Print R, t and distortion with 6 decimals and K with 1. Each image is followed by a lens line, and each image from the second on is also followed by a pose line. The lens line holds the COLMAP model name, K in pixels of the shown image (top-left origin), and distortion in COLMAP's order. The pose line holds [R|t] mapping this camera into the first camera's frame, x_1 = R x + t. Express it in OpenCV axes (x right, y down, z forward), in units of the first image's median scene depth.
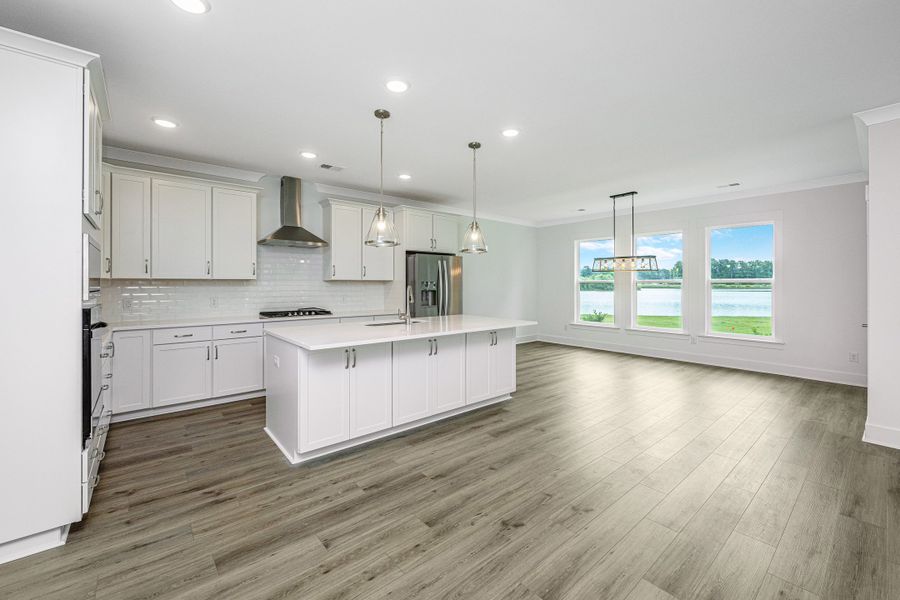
lens RADIAL K [[369.2, 0, 458.8], [0, 369.2, 287.3], [0, 0, 1]] dist [0.001428, 0.000514]
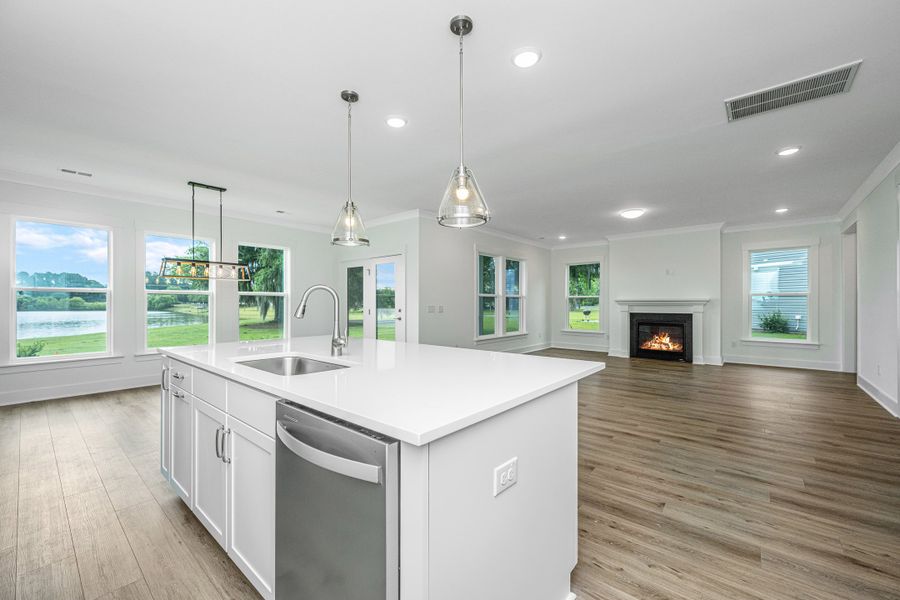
lens RADIAL K [[369.2, 0, 443.0], [0, 369.2, 302.0], [0, 0, 1]] dist [0.001428, 0.000514]
pose [[-0.155901, 0.004283, 0.987763, -1.315874], [0.003646, 0.999986, -0.003761, 0.043124], [-0.987766, 0.003015, -0.155915, 1.736035]]
